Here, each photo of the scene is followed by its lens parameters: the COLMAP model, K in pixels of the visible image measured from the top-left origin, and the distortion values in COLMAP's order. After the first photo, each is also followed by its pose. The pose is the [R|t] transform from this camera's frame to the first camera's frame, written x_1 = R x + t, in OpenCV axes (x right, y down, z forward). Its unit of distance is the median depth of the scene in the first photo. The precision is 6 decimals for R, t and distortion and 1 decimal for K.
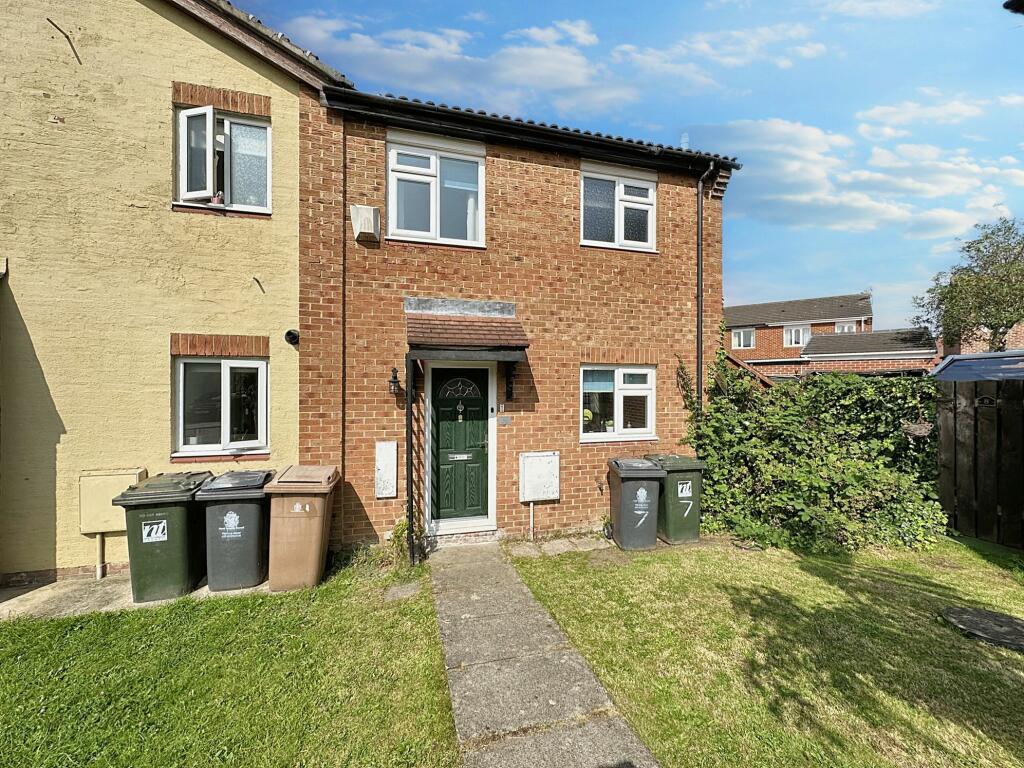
lens RADIAL K [[408.0, 0, 513.6], [0, 408.0, 383.1], [0, 0, 1]] dist [-0.004003, 0.000887]
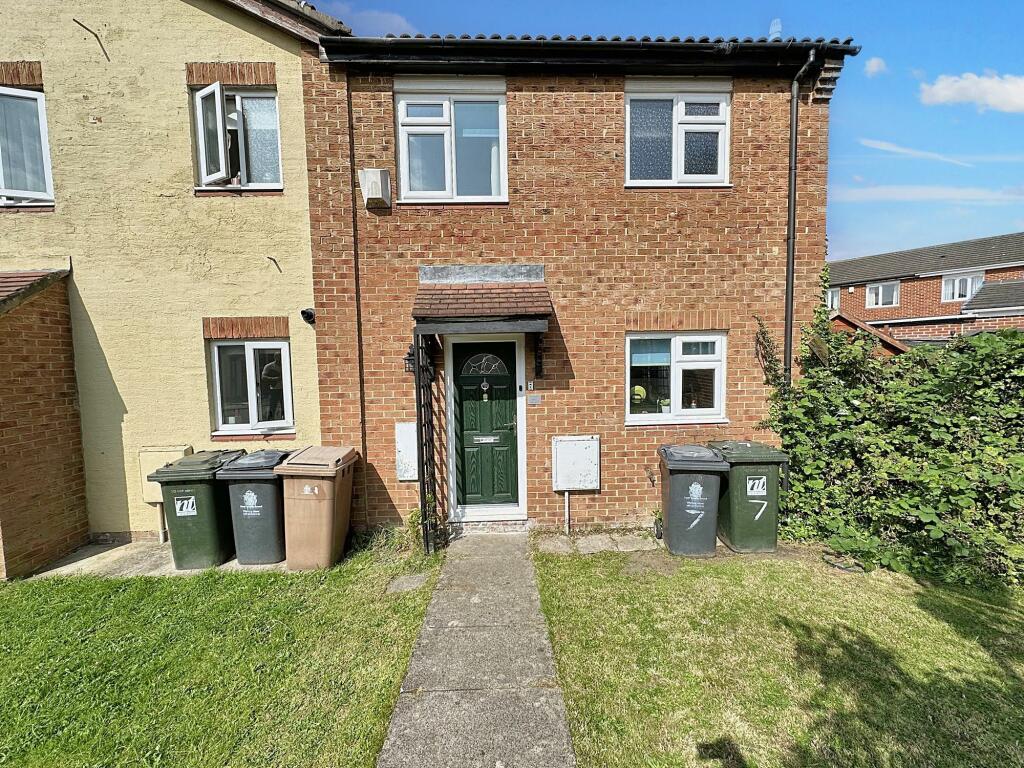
lens RADIAL K [[408.0, 0, 510.6], [0, 408.0, 386.3], [0, 0, 1]] dist [-0.004003, 0.000887]
pose [[0.973246, -0.008237, -0.229616, 0.144892], [0.024635, 0.997338, 0.068637, 0.000215], [0.228439, -0.072457, 0.970858, 0.141395]]
